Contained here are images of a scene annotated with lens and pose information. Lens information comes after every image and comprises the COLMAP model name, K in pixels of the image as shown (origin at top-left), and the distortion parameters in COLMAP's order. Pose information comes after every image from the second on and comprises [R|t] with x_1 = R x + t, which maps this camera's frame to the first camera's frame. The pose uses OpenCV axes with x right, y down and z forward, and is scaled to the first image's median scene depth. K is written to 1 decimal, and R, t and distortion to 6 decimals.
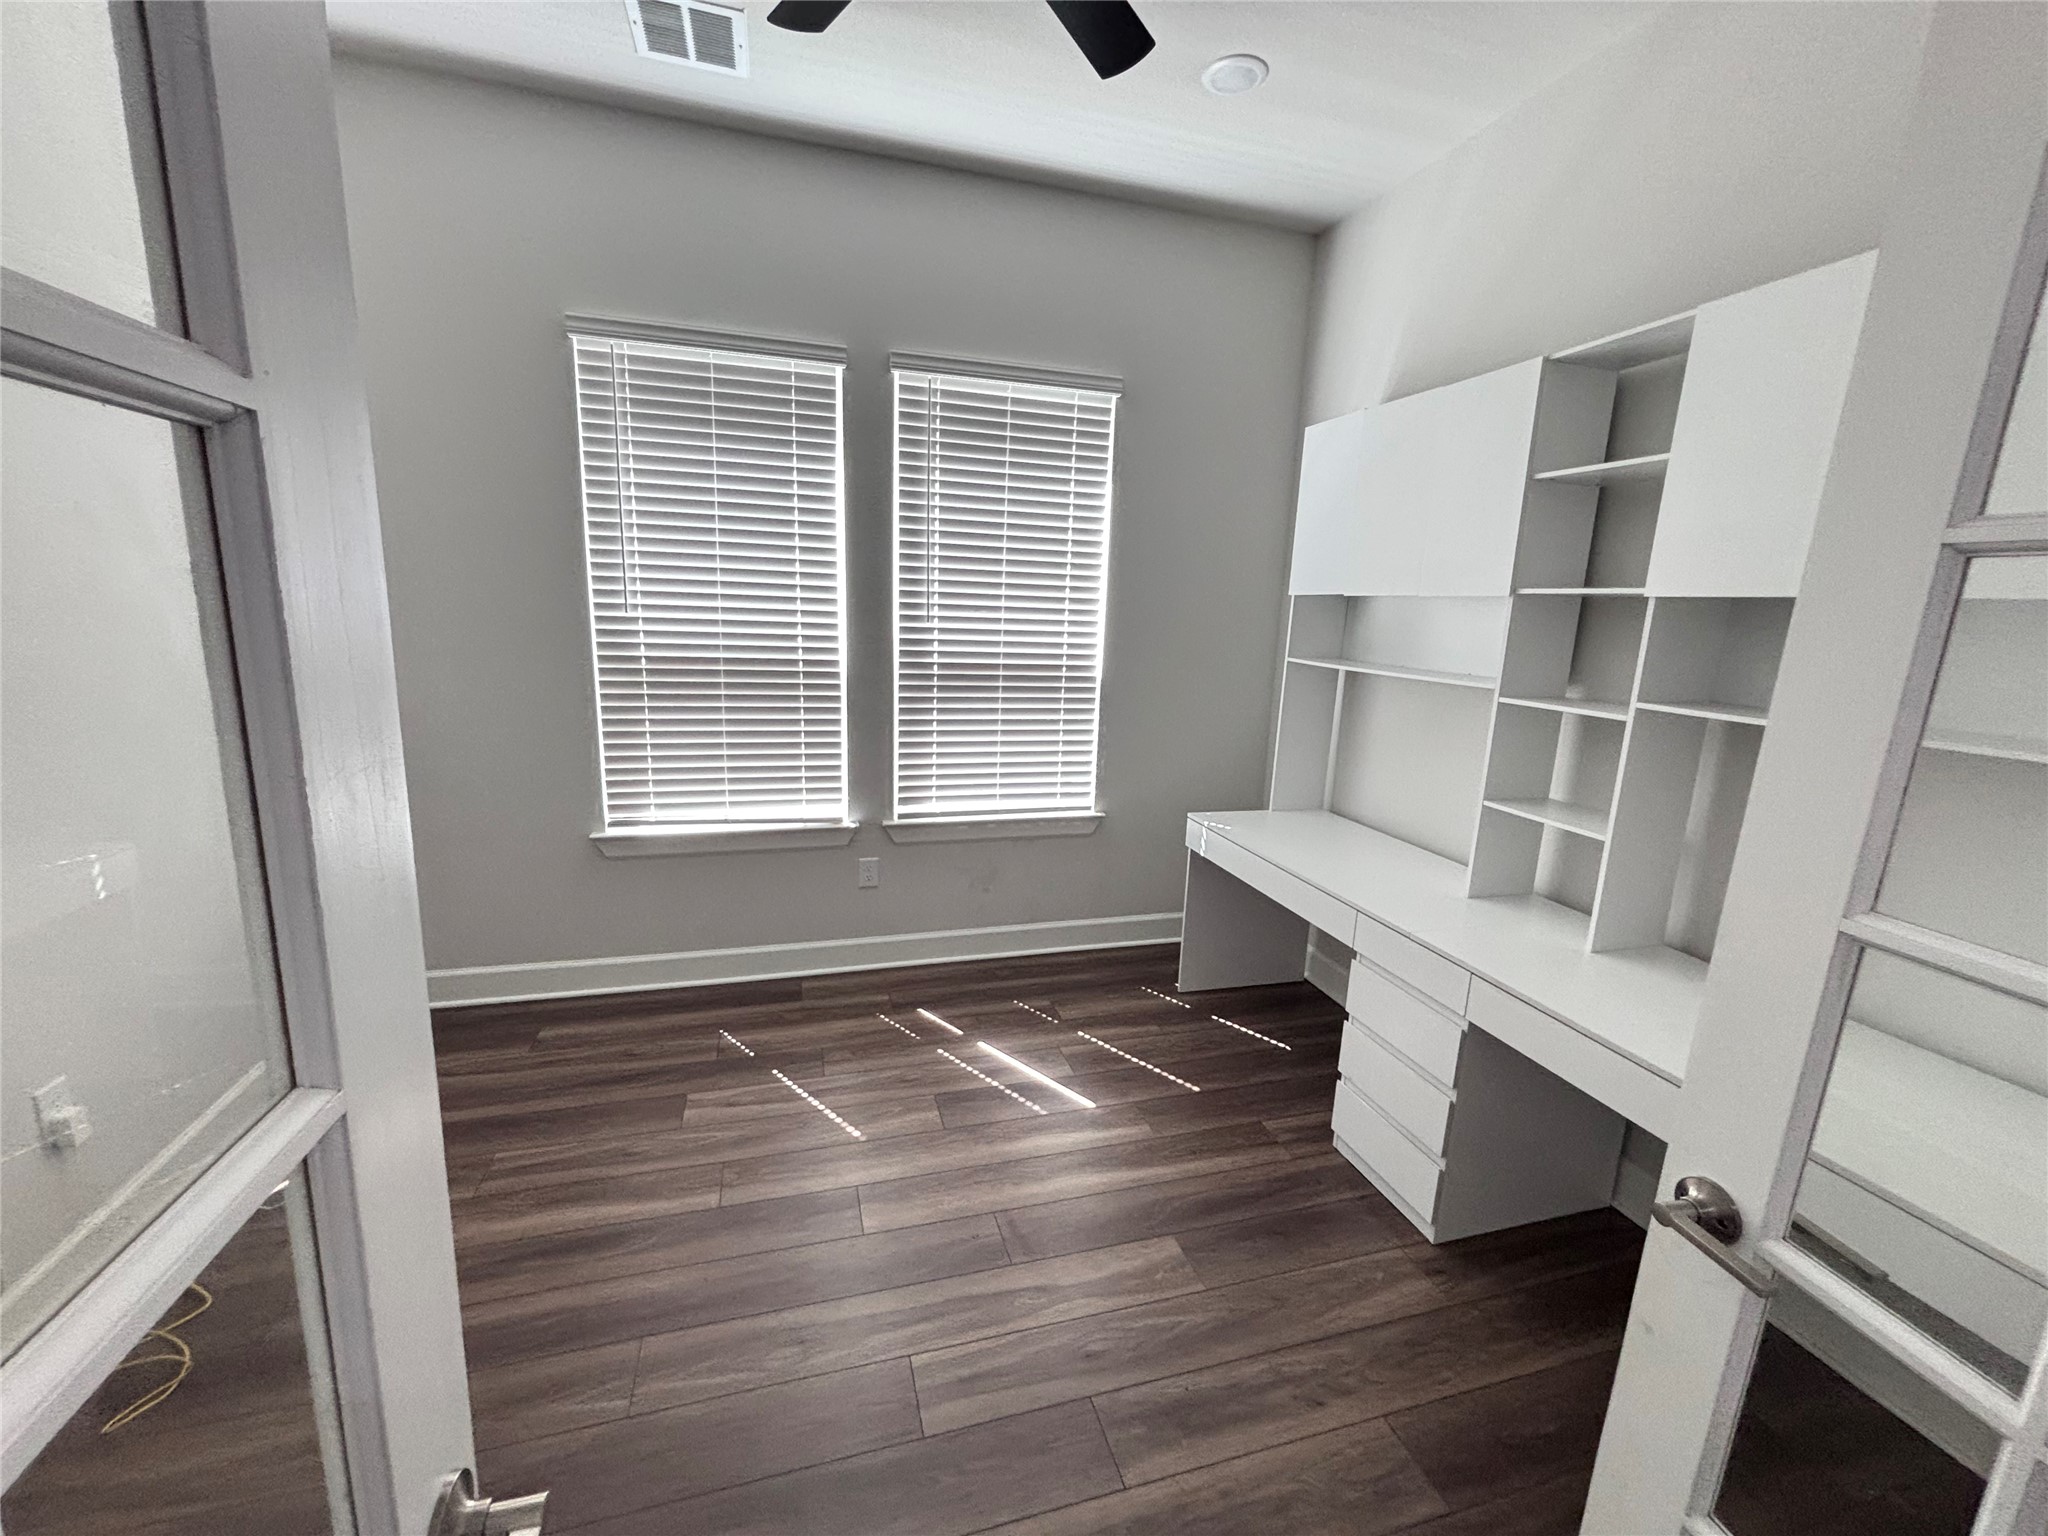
lens RADIAL K [[829.1, 0, 1044.7], [0, 829.1, 768.7], [0, 0, 1]] dist [0.007091, -0.000725]
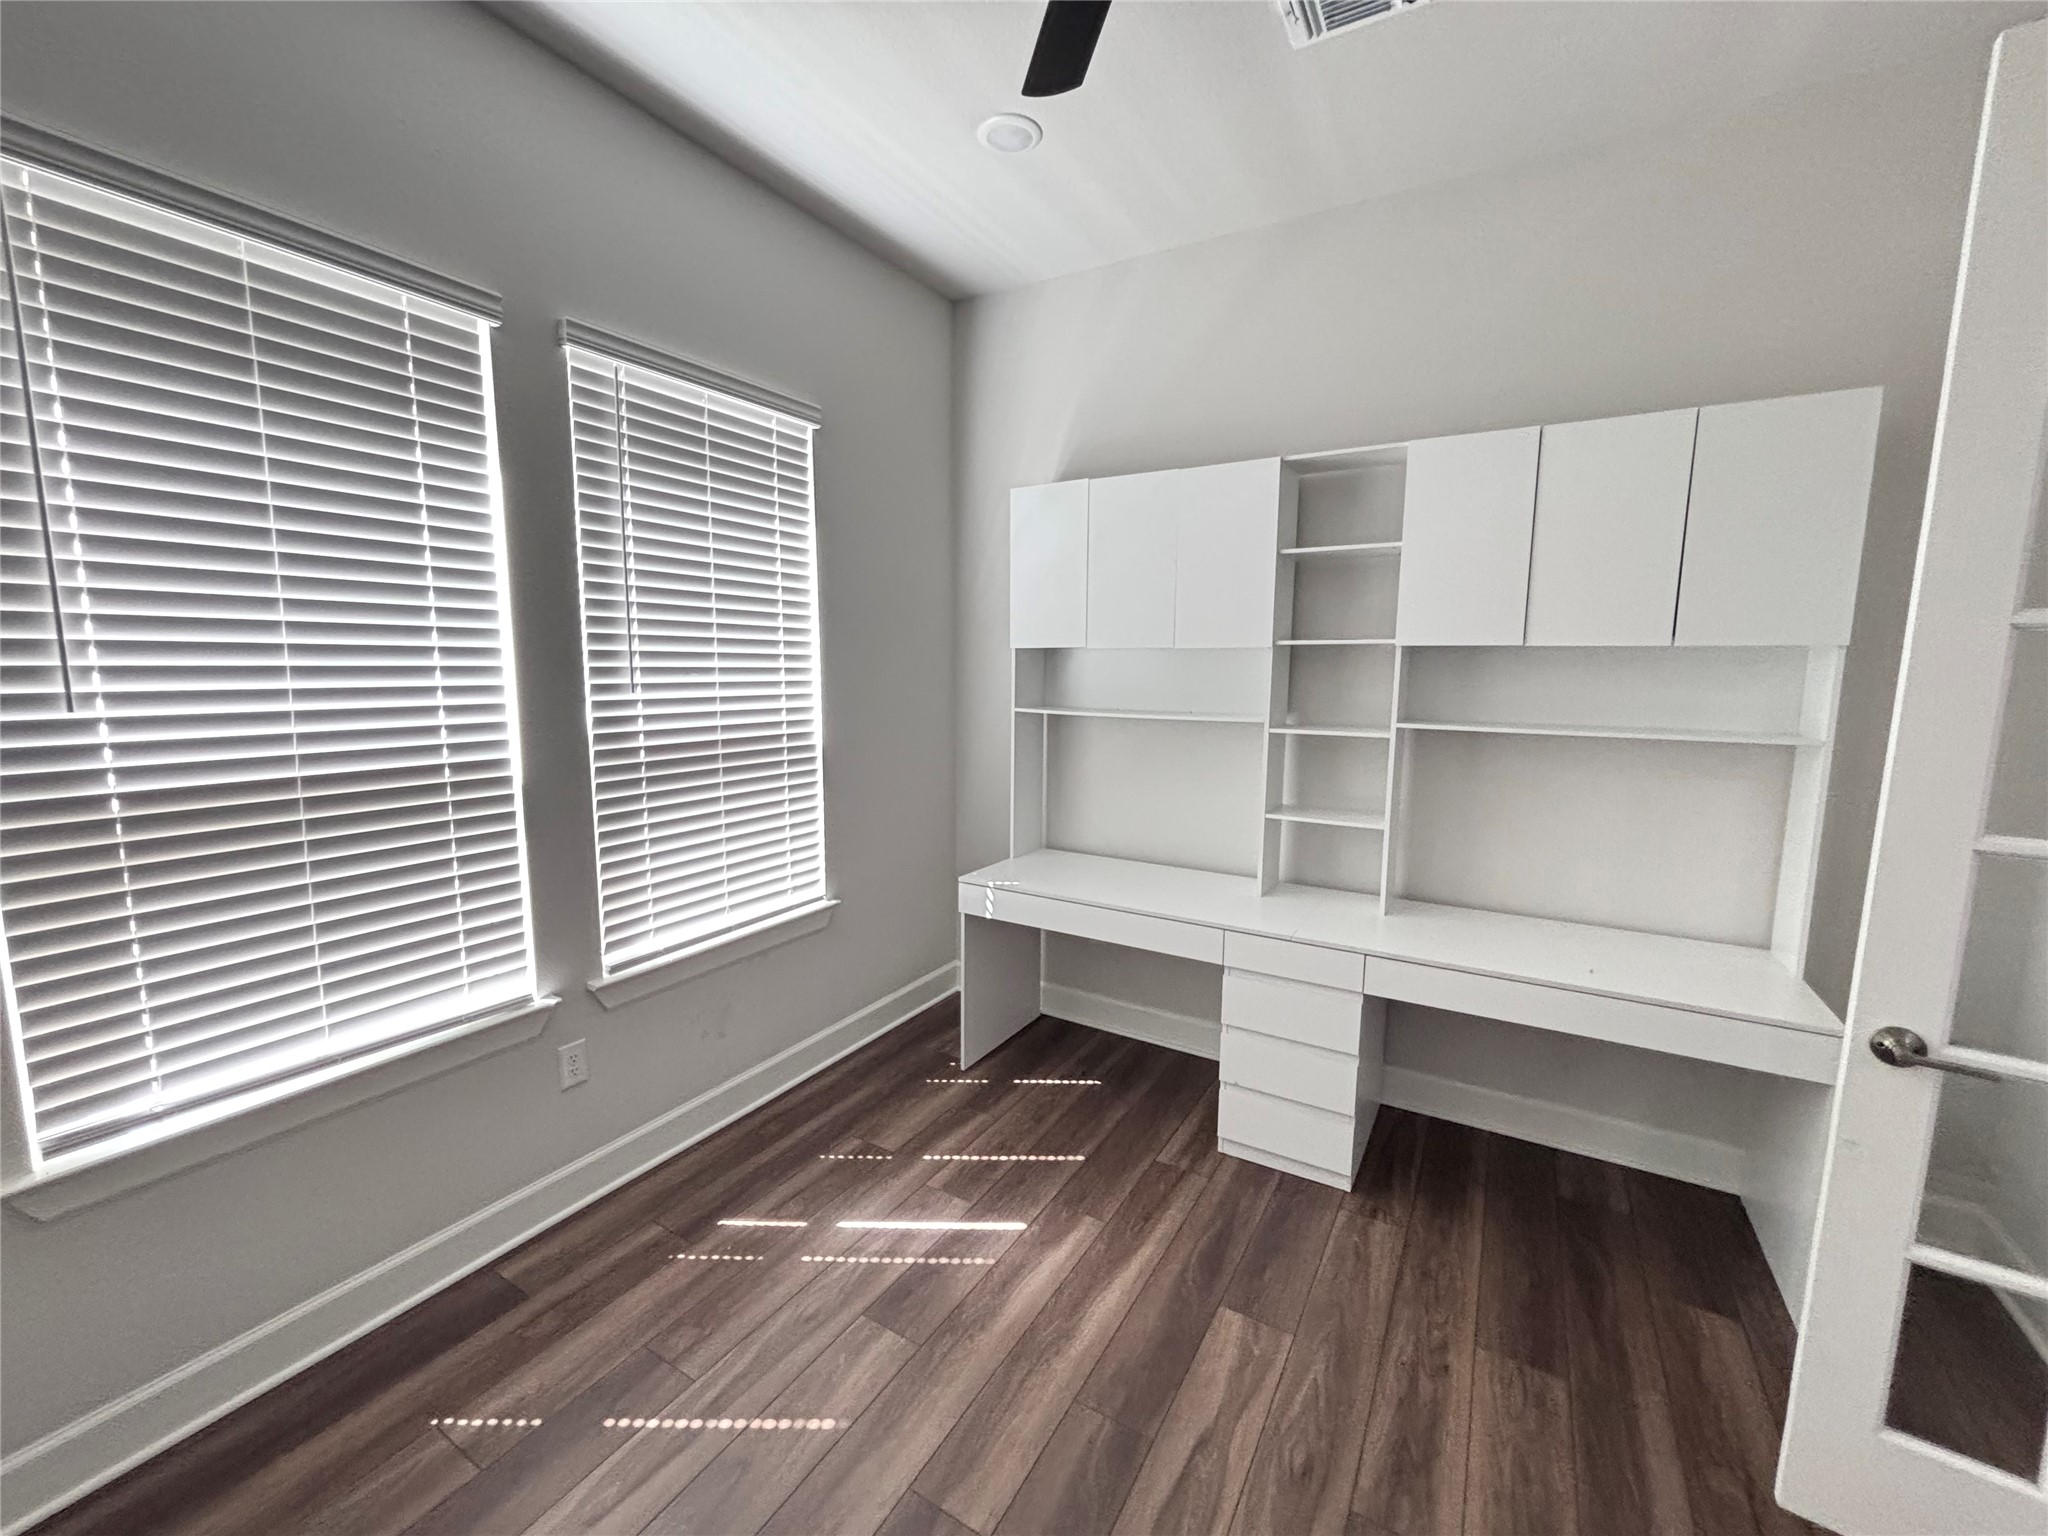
lens RADIAL K [[829.1, 0, 1027.5], [0, 829.1, 764.6], [0, 0, 1]] dist [0.007091, -0.000725]
pose [[0.740029, -0.116632, 0.662385, -0.386891], [0.152475, 0.988300, 0.003671, -0.066661], [-0.655063, 0.098281, 0.749155, 0.239223]]
